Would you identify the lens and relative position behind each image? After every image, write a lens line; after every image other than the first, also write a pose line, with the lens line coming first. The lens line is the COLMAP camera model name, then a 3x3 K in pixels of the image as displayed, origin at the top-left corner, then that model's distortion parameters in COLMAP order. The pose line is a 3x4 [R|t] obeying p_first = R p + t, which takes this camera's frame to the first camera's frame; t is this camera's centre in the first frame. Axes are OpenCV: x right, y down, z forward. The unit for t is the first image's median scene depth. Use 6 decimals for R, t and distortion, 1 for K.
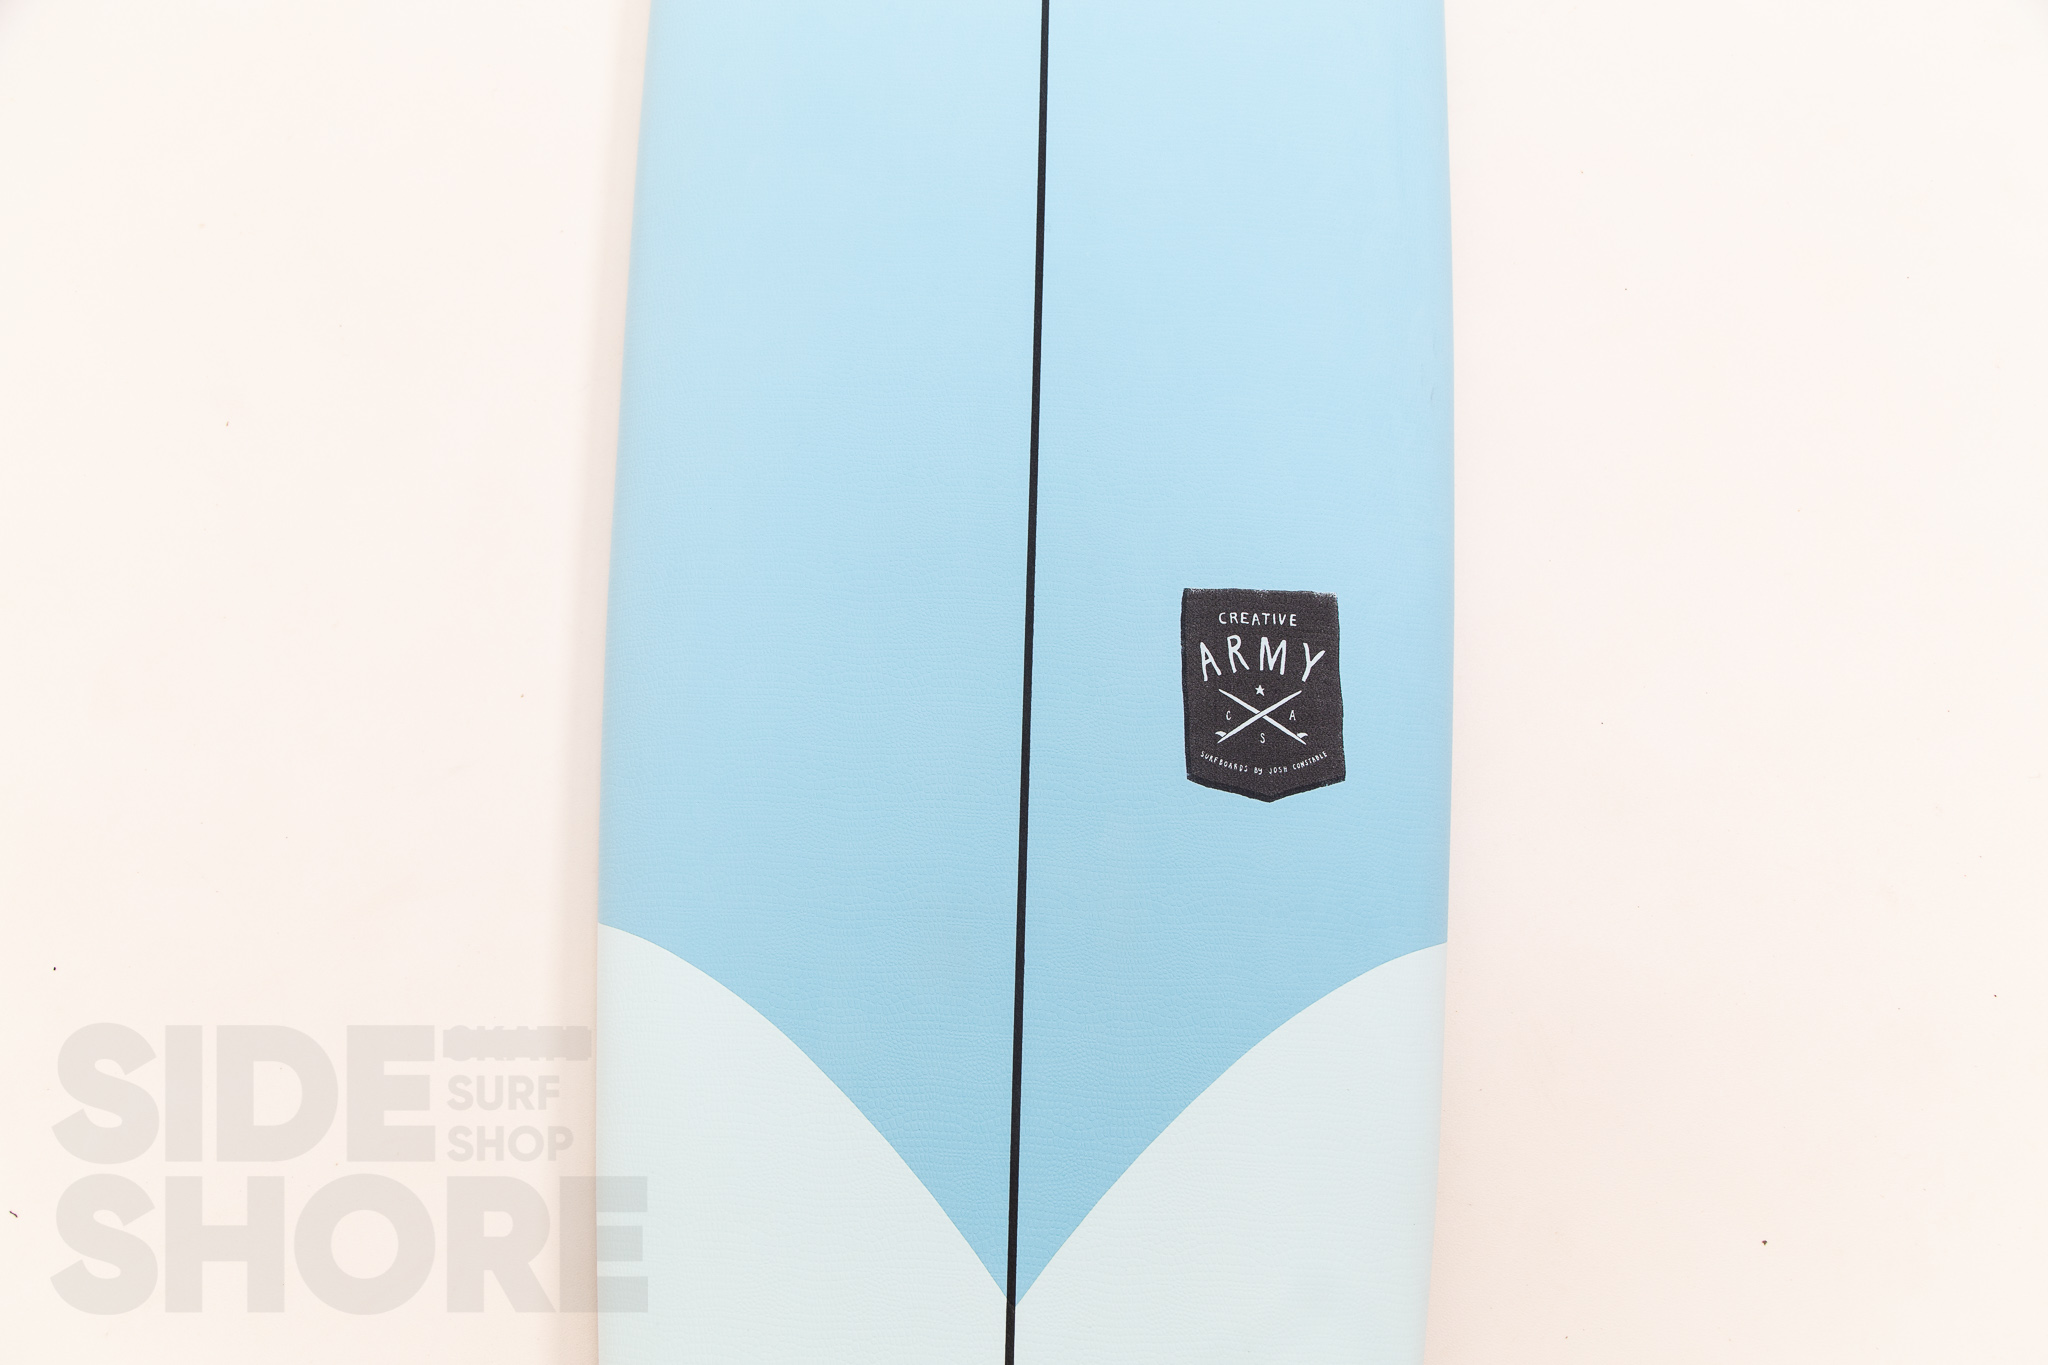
lens RADIAL K [[1647.2, 0, 1022.1], [0, 1647.2, 680.3], [0, 0, 1]] dist [-0.015175, -0.001296]
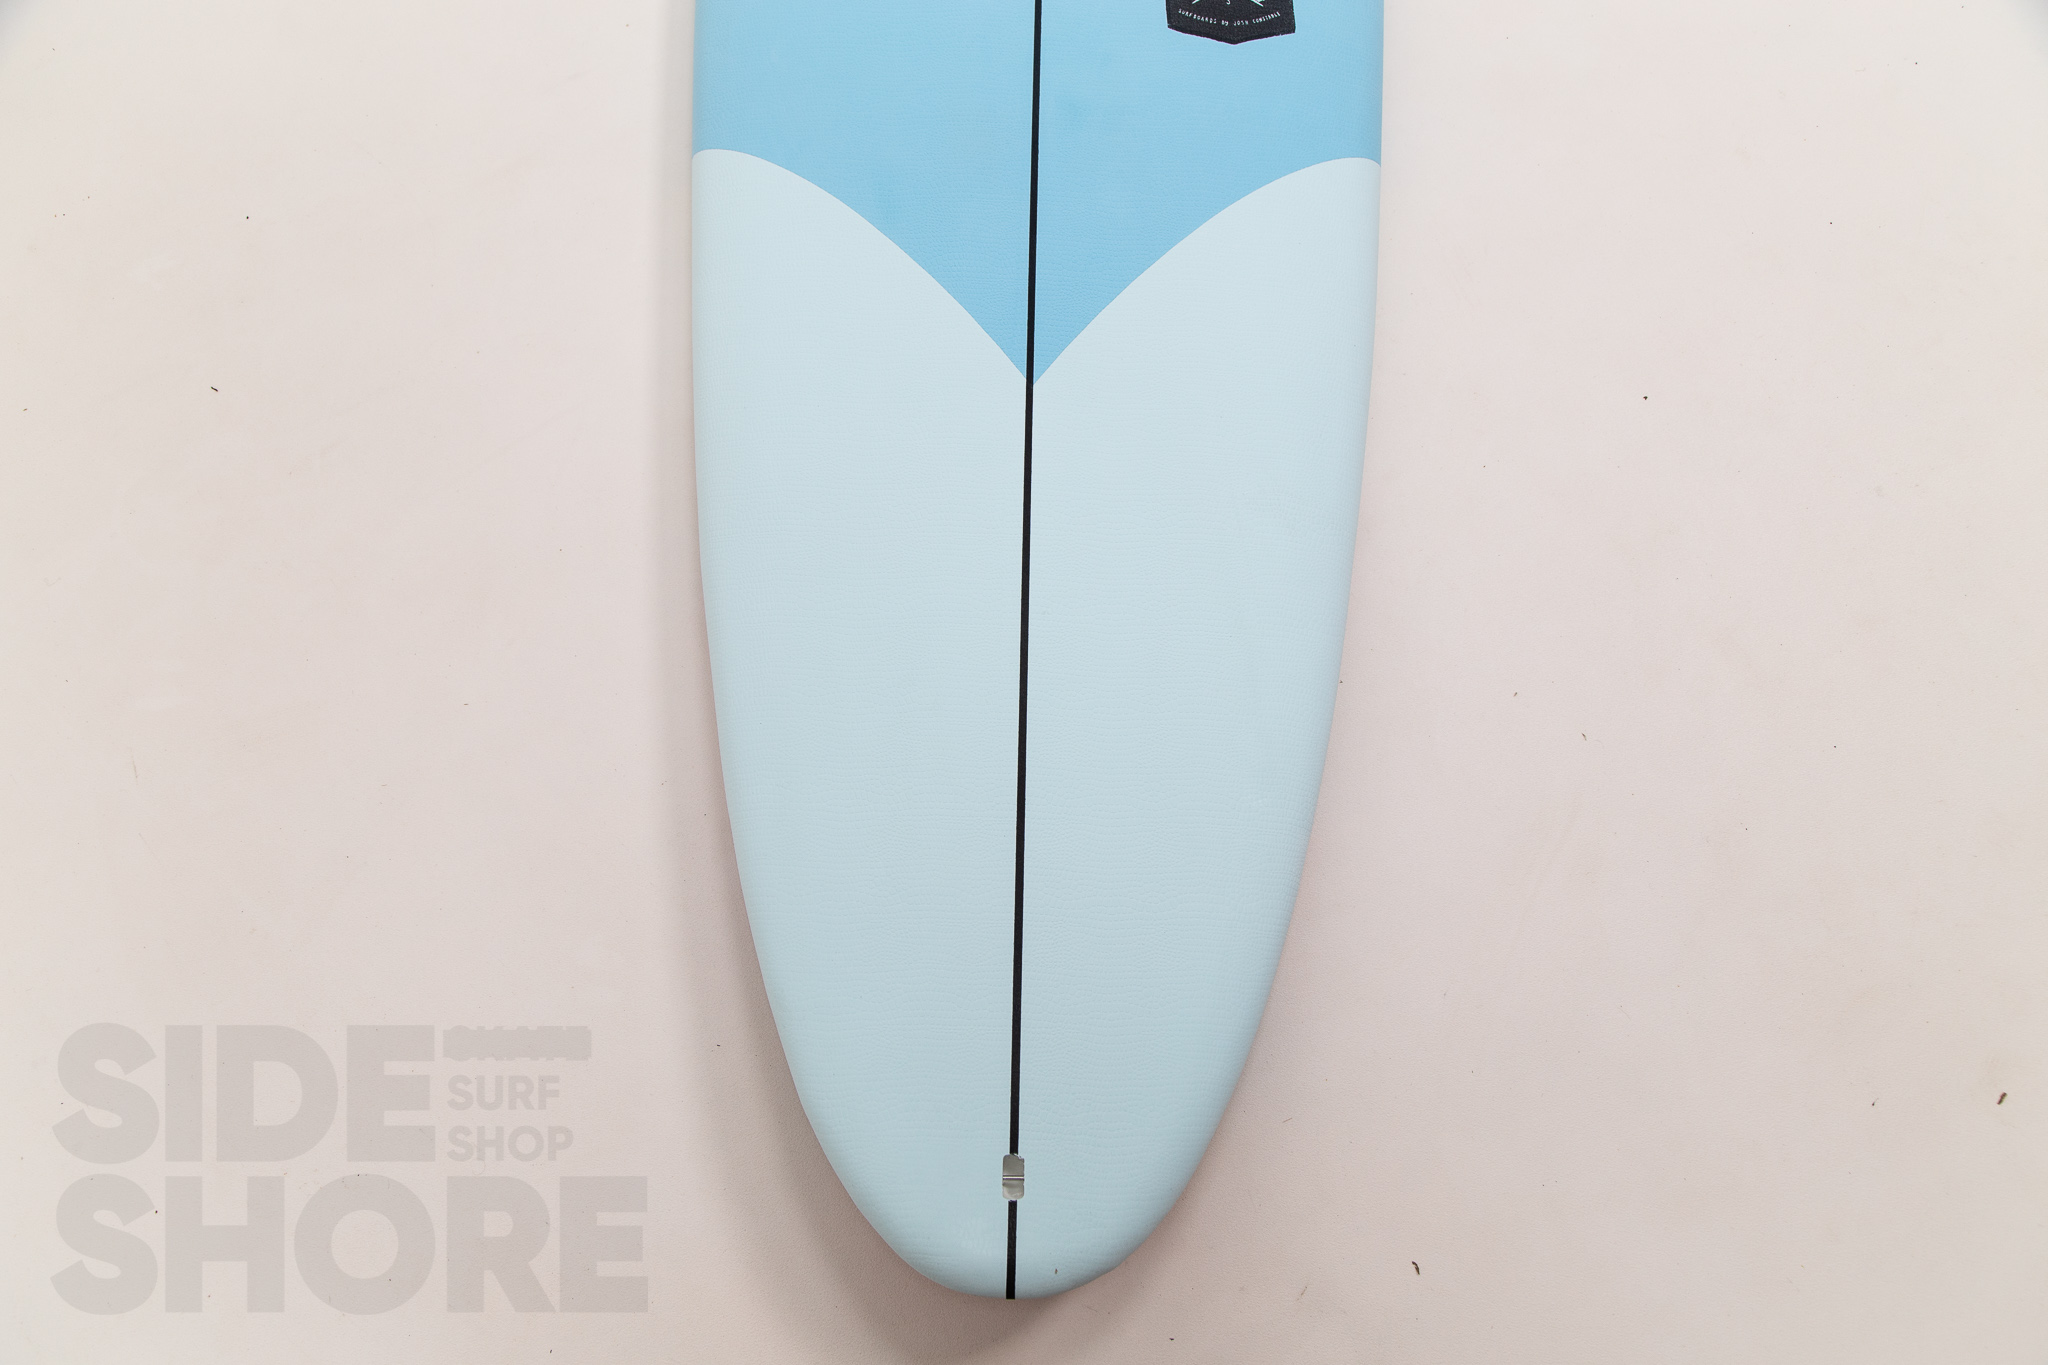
lens RADIAL K [[1647.2, 0, 1023.0], [0, 1647.2, 685.0], [0, 0, 1]] dist [-0.015175, -0.001296]
pose [[0.999975, -0.006398, 0.002981, -0.015522], [0.006397, 0.999979, 0.000359, 0.552303], [-0.002983, -0.000340, 0.999995, -0.236662]]
